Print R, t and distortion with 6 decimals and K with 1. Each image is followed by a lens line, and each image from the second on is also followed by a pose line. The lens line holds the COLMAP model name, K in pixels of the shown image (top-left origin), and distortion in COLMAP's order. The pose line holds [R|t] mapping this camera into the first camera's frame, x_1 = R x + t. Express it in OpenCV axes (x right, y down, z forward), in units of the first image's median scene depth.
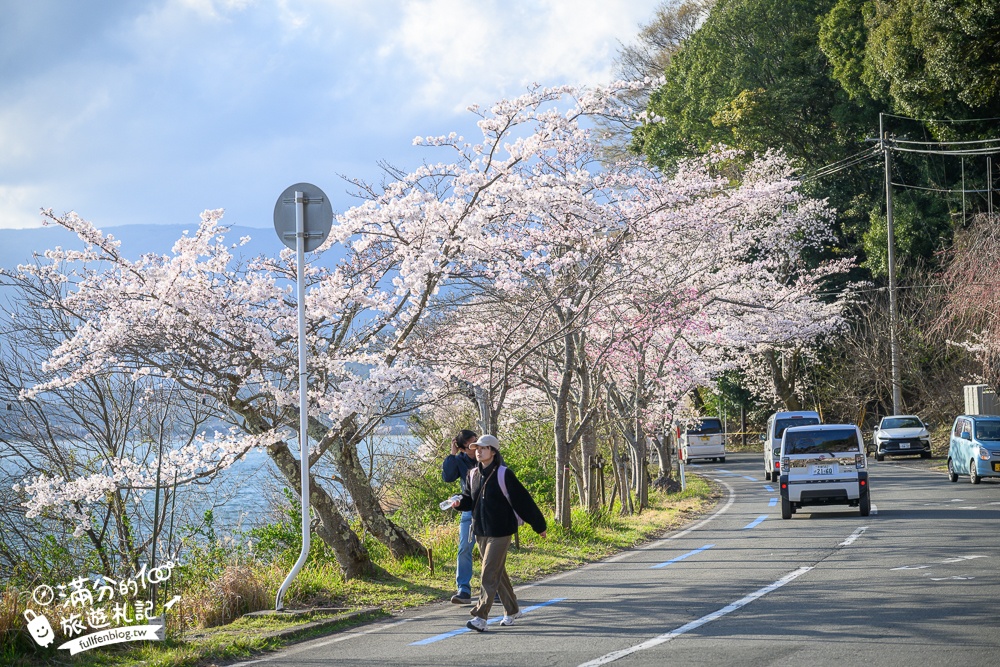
lens RADIAL K [[2390.1, 0, 500.0], [0, 2390.1, 333.5], [0, 0, 1]] dist [-0.407993, -0.106806]
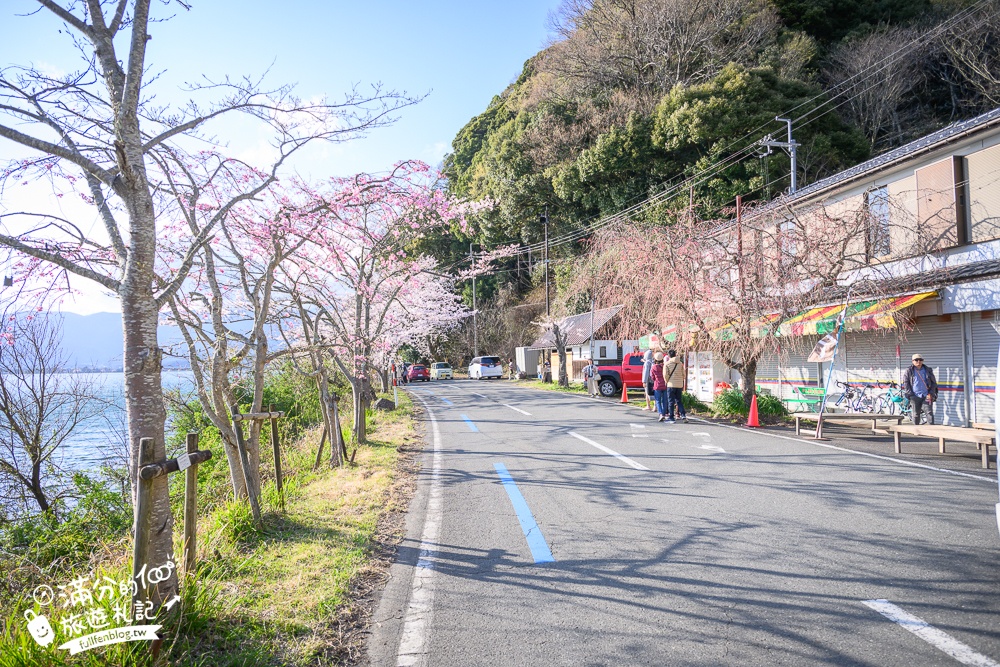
lens RADIAL K [[700.0, 0, 500.0], [0, 700.0, 333.5], [0, 0, 1]] dist [-0.000246, -0.000036]
pose [[0.973450, 0.003589, 0.228871, 0.027677], [-0.001789, 0.999966, -0.008070, 0.016715], [-0.228893, 0.007446, 0.973423, 0.391685]]
